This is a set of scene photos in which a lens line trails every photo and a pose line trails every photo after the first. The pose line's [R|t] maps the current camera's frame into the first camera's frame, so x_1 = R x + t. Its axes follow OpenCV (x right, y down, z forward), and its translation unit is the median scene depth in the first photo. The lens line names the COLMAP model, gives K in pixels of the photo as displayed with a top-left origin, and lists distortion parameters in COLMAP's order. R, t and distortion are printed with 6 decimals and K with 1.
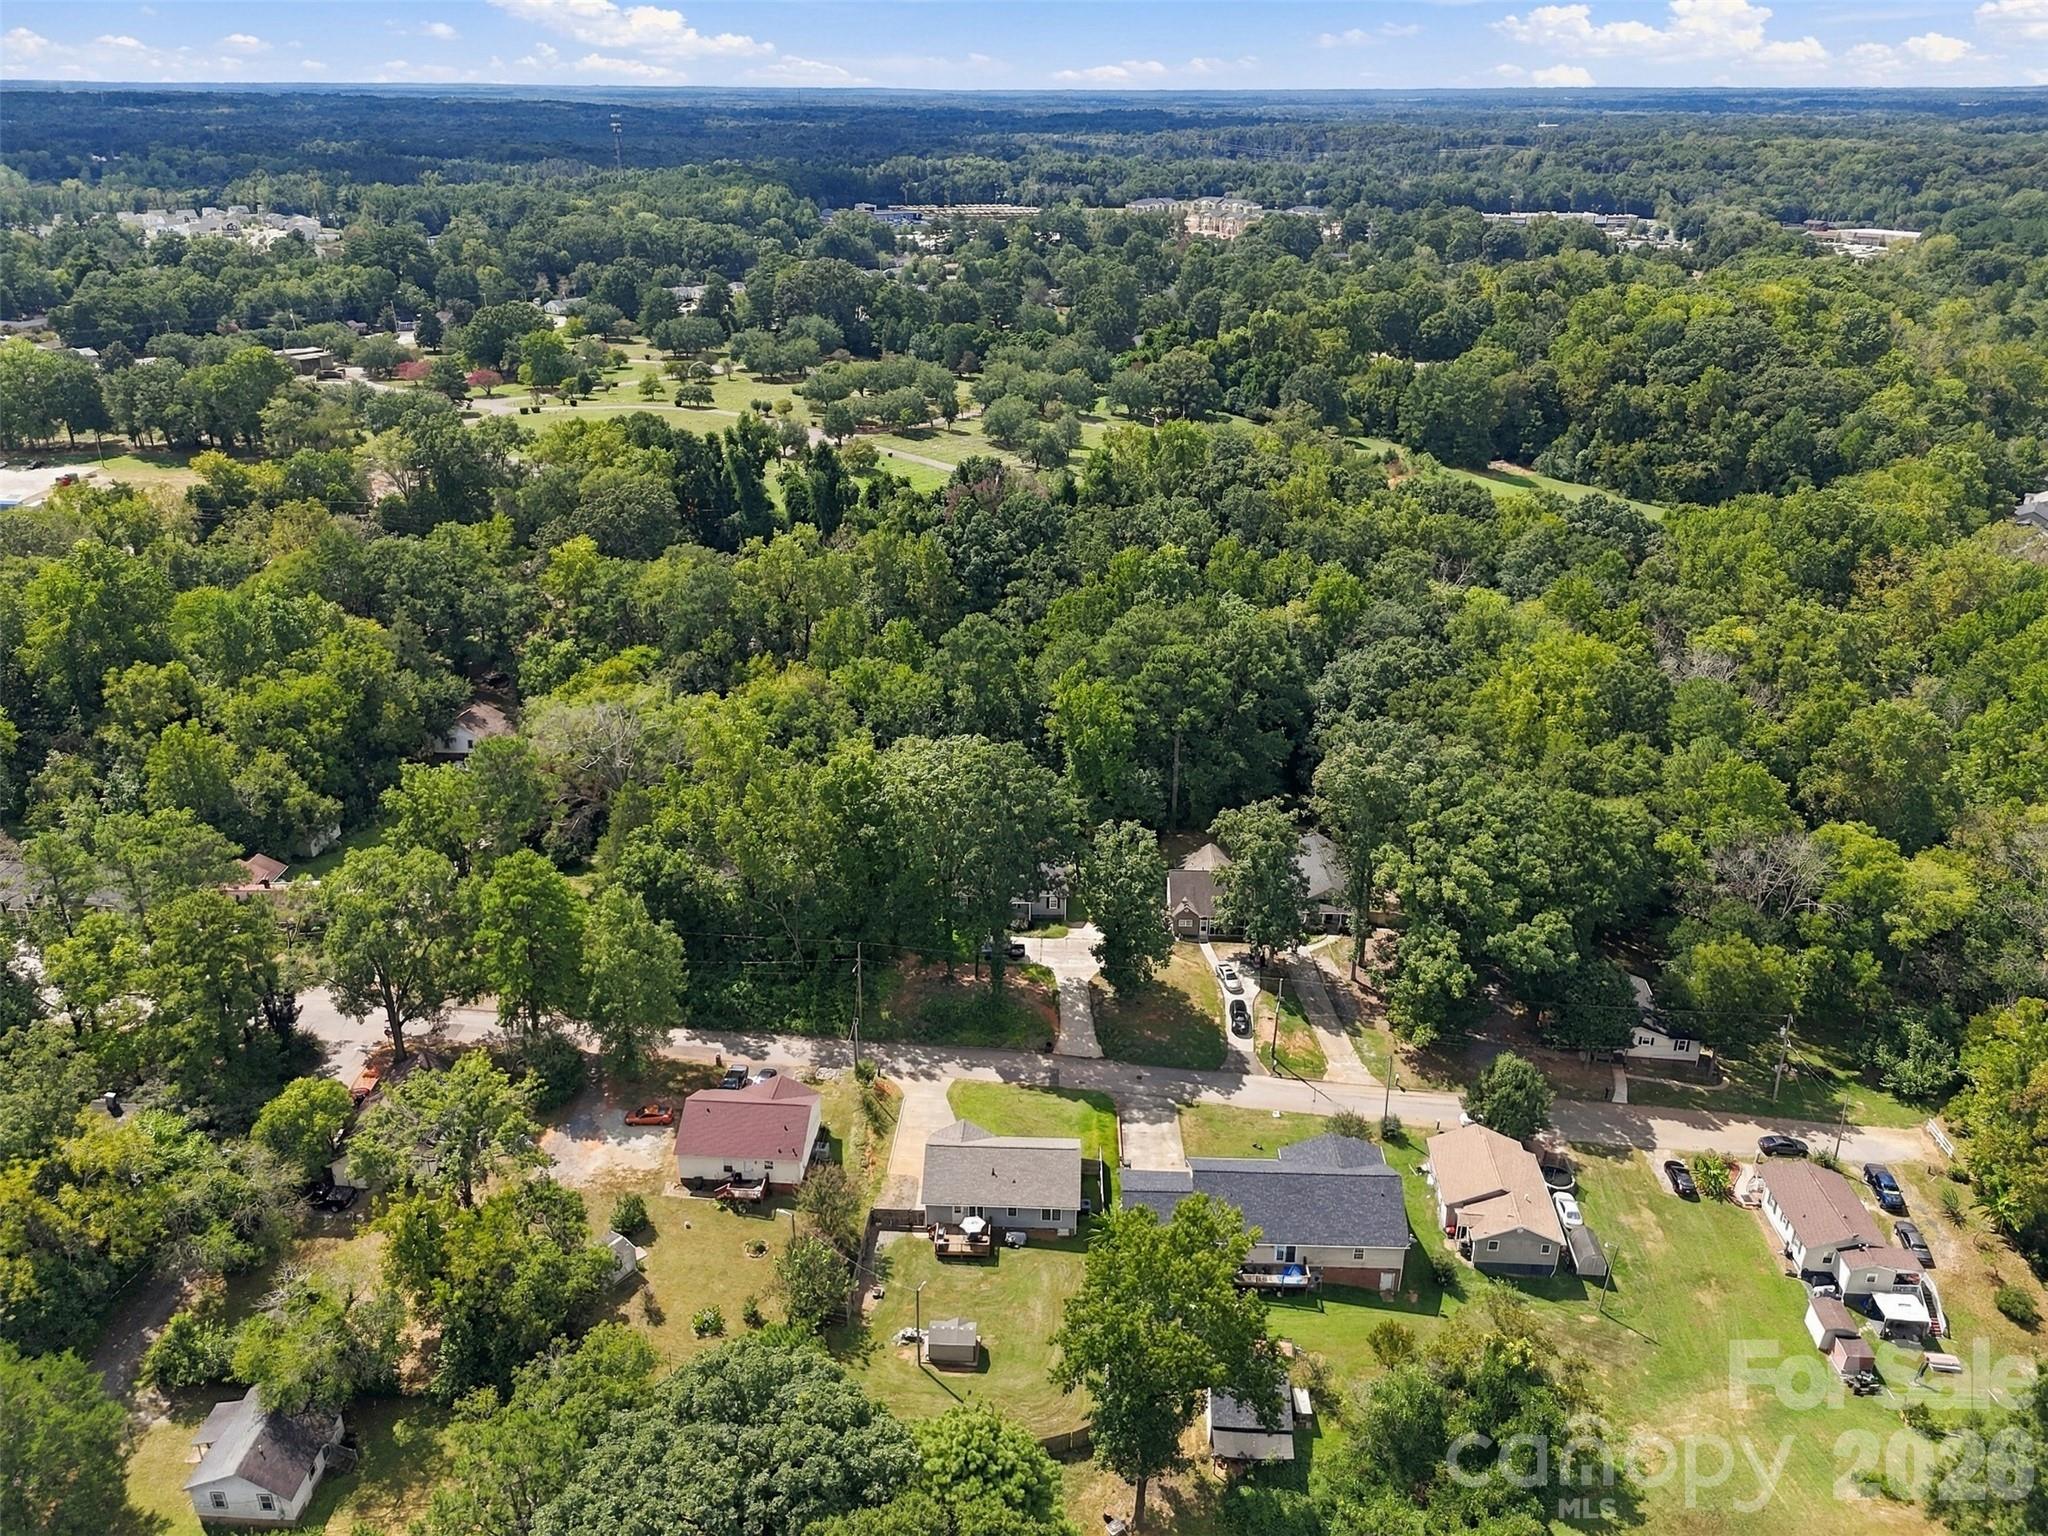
lens RADIAL K [[1544.3, 0, 1025.9], [0, 1544.3, 768.9], [0, 0, 1]] dist [0.041476, -0.015836]
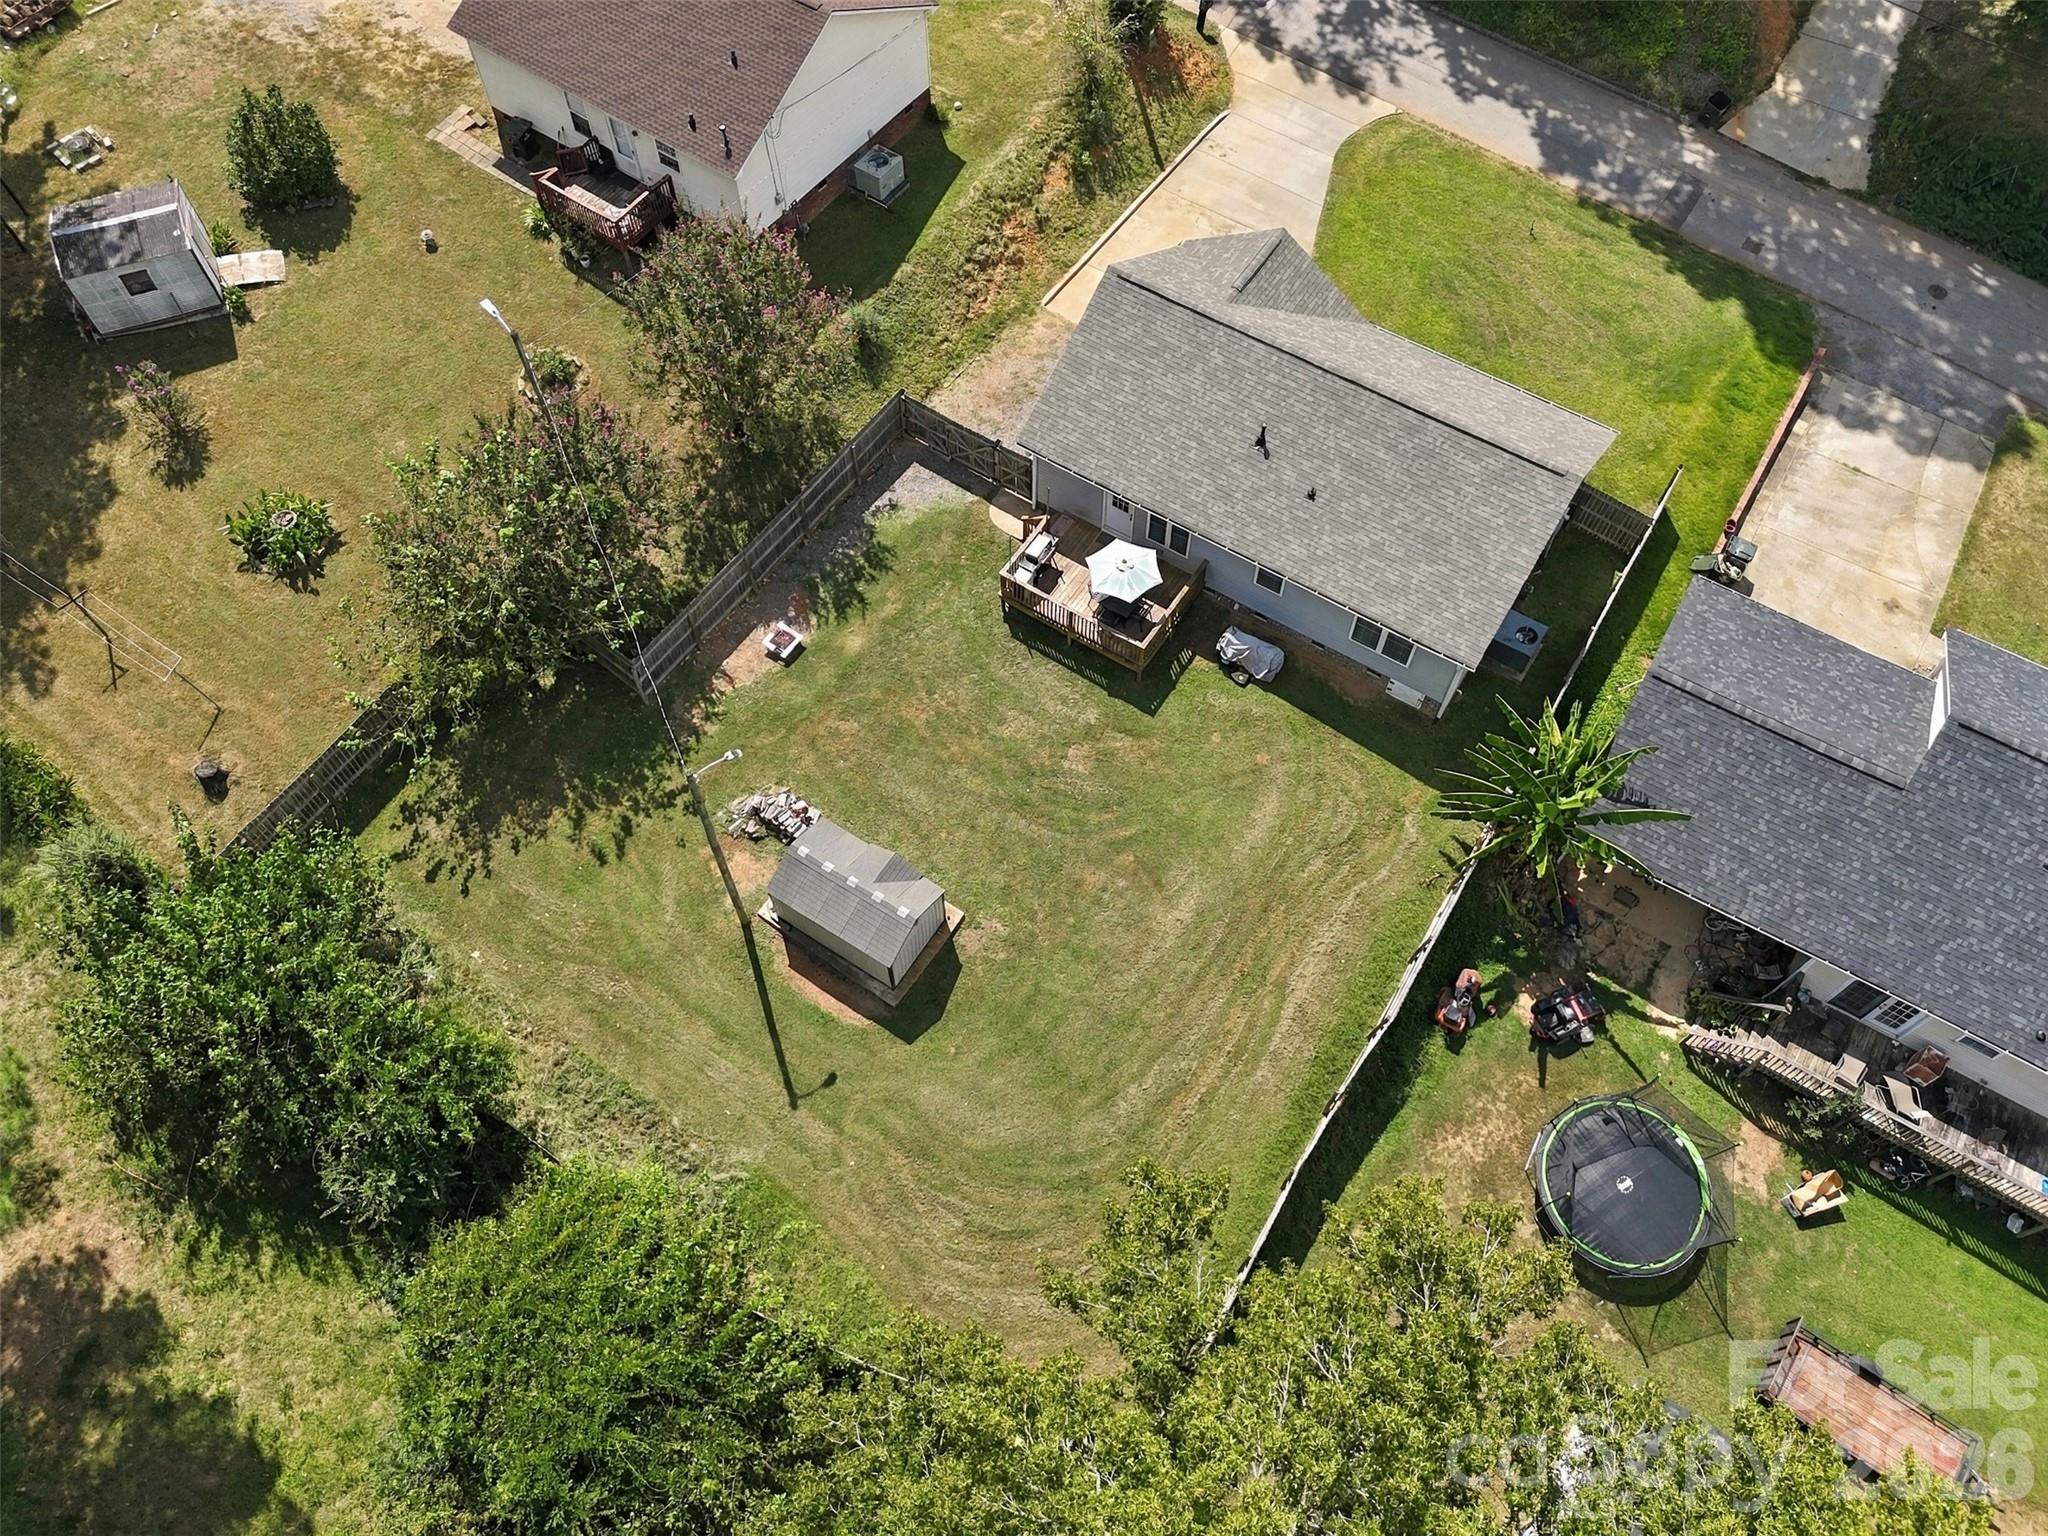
lens RADIAL K [[1544.3, 0, 1009.0], [0, 1544.3, 783.6], [0, 0, 1]] dist [0.041476, -0.015836]
pose [[0.853427, 0.450245, -0.262566, 0.046286], [-0.210882, 0.758968, 0.616033, 0.135740], [0.476645, -0.470369, 0.742673, 0.720243]]
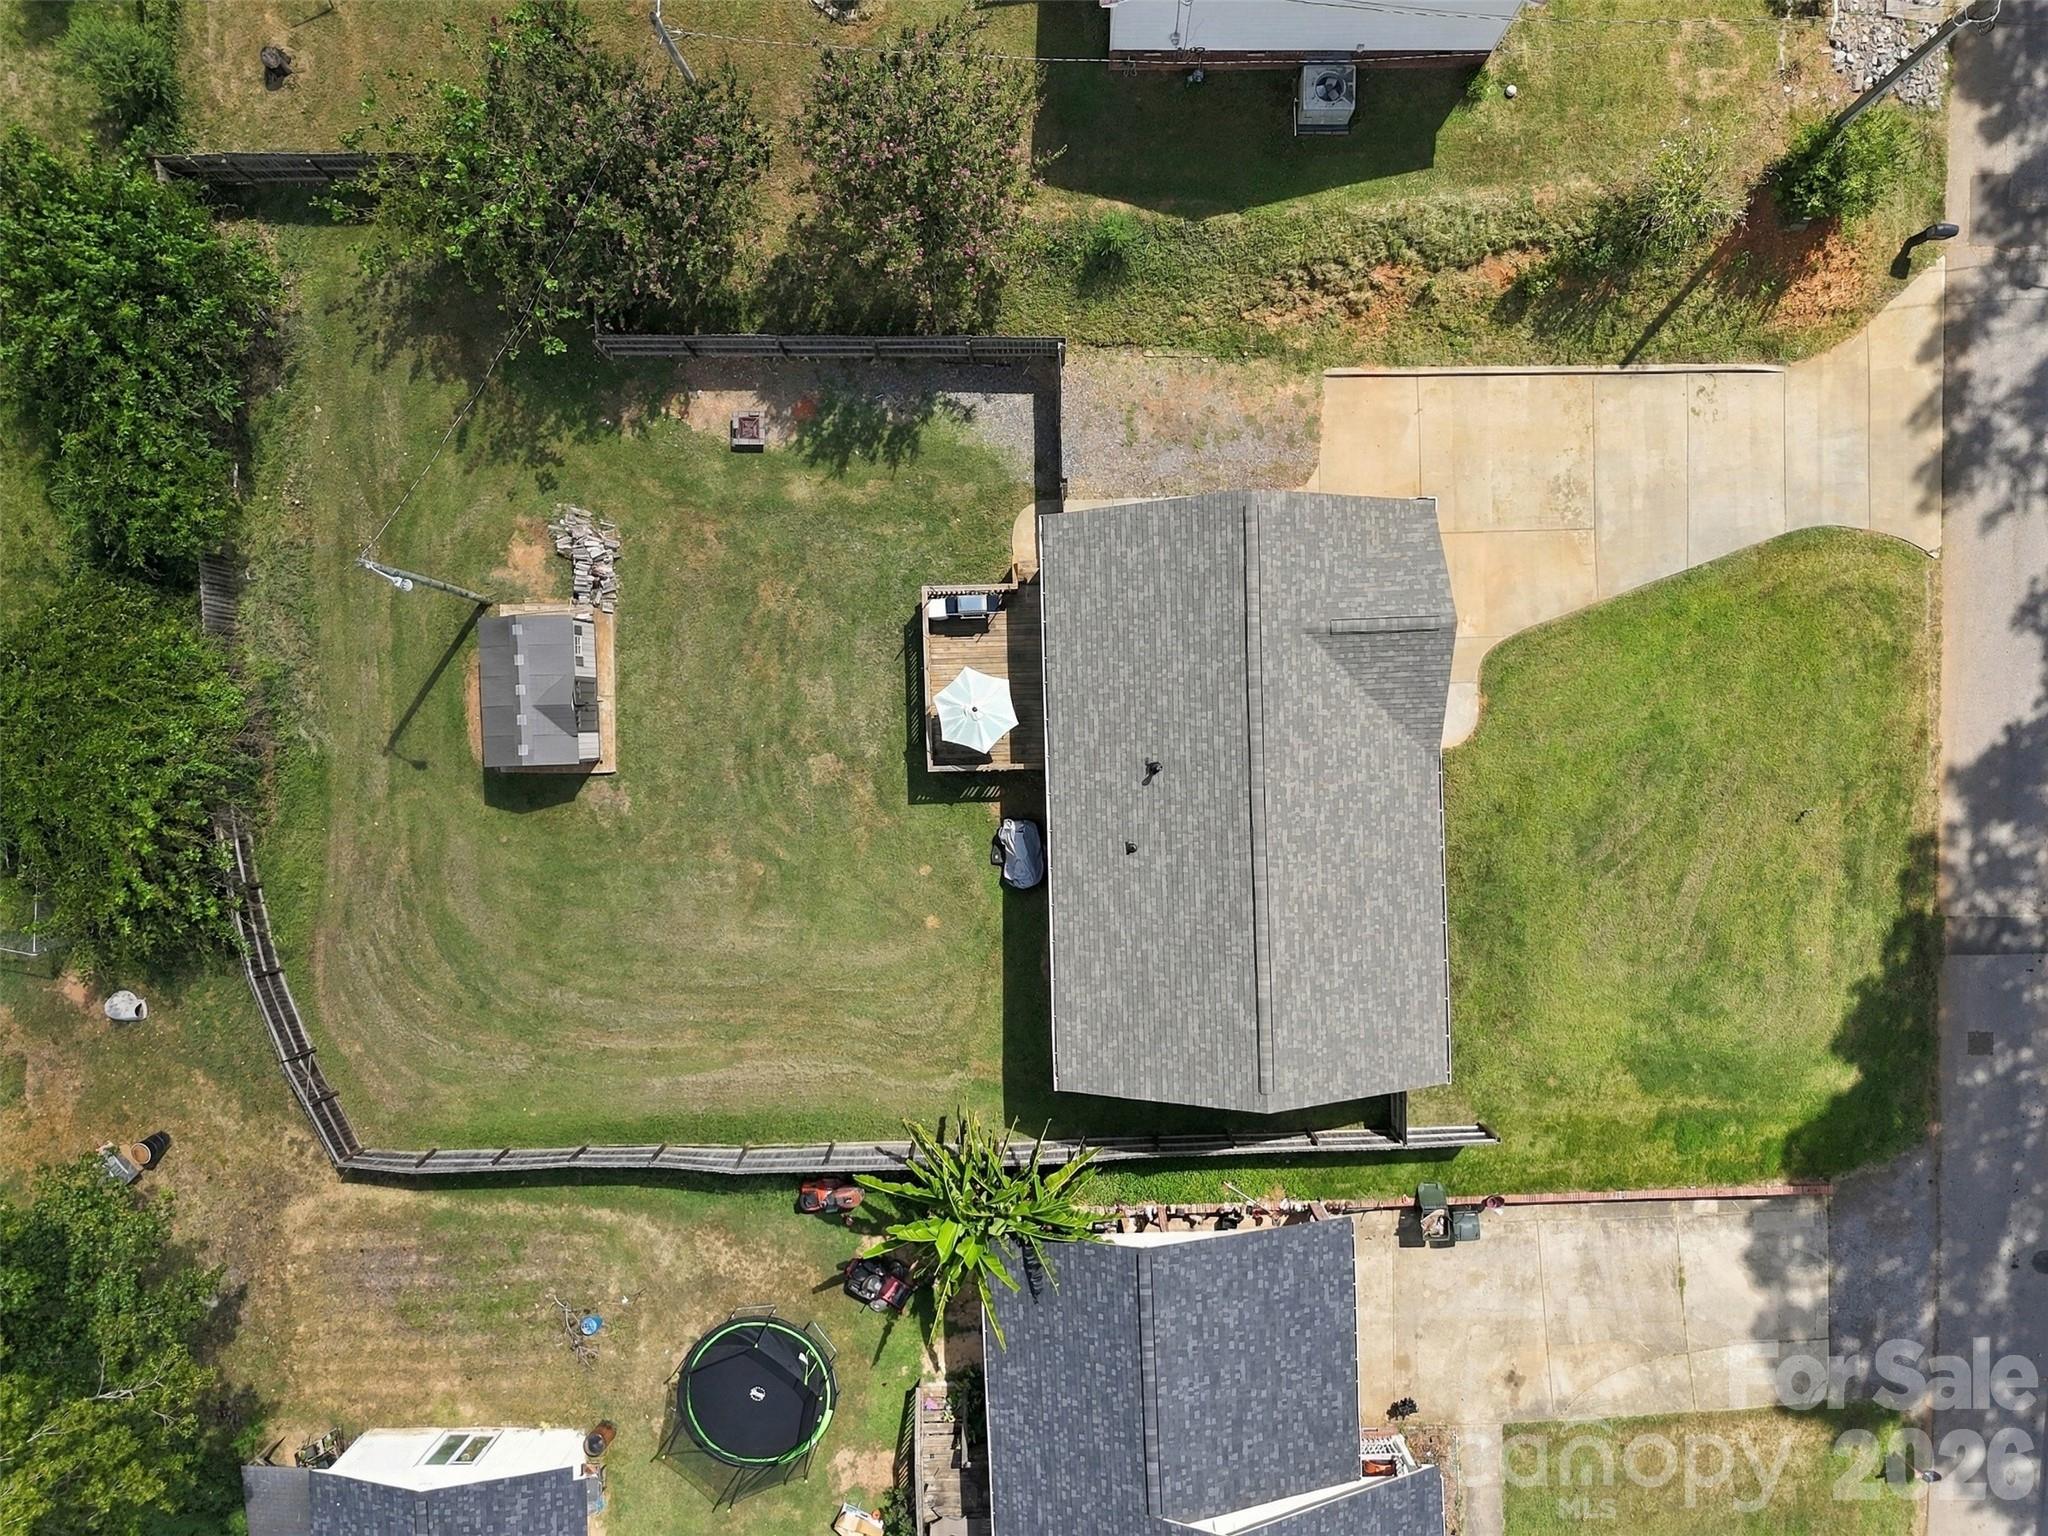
lens RADIAL K [[1544.3, 0, 1024.6], [0, 1544.3, 771.4], [0, 0, 1]] dist [0.041476, -0.015836]
pose [[0.058087, 0.998284, 0.007402, -0.024574], [-0.380283, 0.015271, 0.924744, 0.026280], [0.923044, -0.056530, 0.380517, 0.881134]]
